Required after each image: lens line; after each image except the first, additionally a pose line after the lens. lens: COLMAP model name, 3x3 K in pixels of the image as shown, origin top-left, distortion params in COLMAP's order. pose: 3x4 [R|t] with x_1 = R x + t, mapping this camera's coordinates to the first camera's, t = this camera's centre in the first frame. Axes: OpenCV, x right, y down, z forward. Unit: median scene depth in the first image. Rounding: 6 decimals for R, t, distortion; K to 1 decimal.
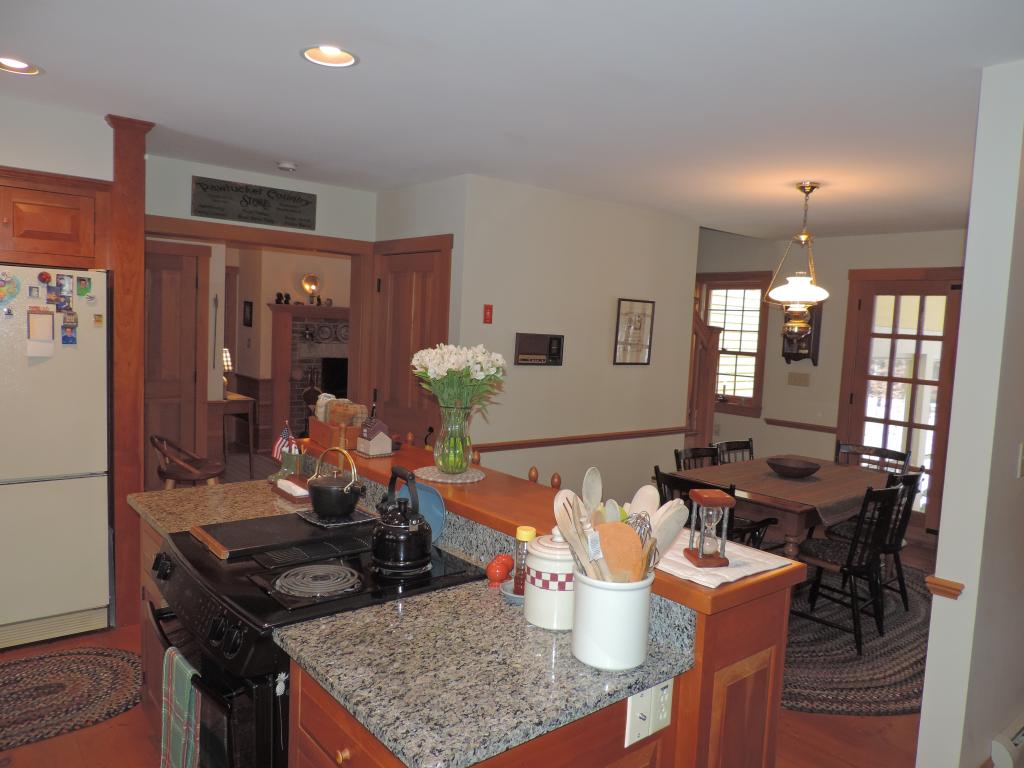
lens RADIAL K [[732.8, 0, 512.0], [0, 732.8, 384.0], [0, 0, 1]] dist [-0.001142, -0.001315]
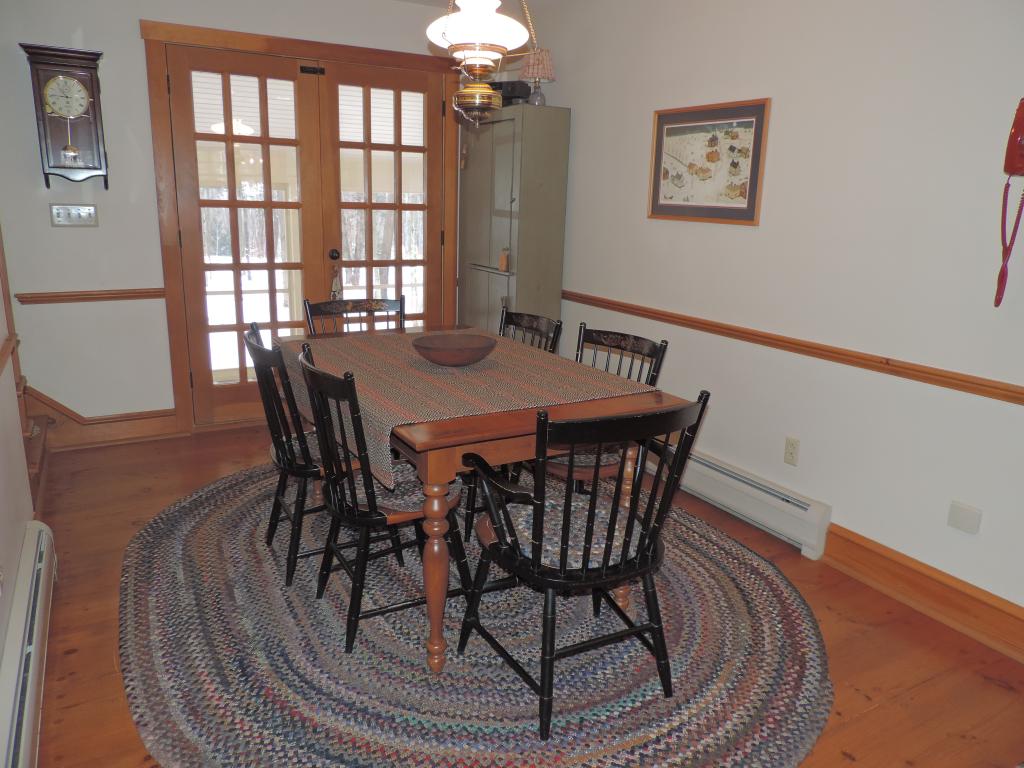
lens RADIAL K [[732.8, 0, 512.0], [0, 732.8, 384.0], [0, 0, 1]] dist [-0.001142, -0.001315]
pose [[0.178499, -0.272774, 0.945374, -0.170463], [0.067137, 0.961942, 0.264878, -0.011639], [-0.981647, 0.016189, 0.190018, 0.793892]]
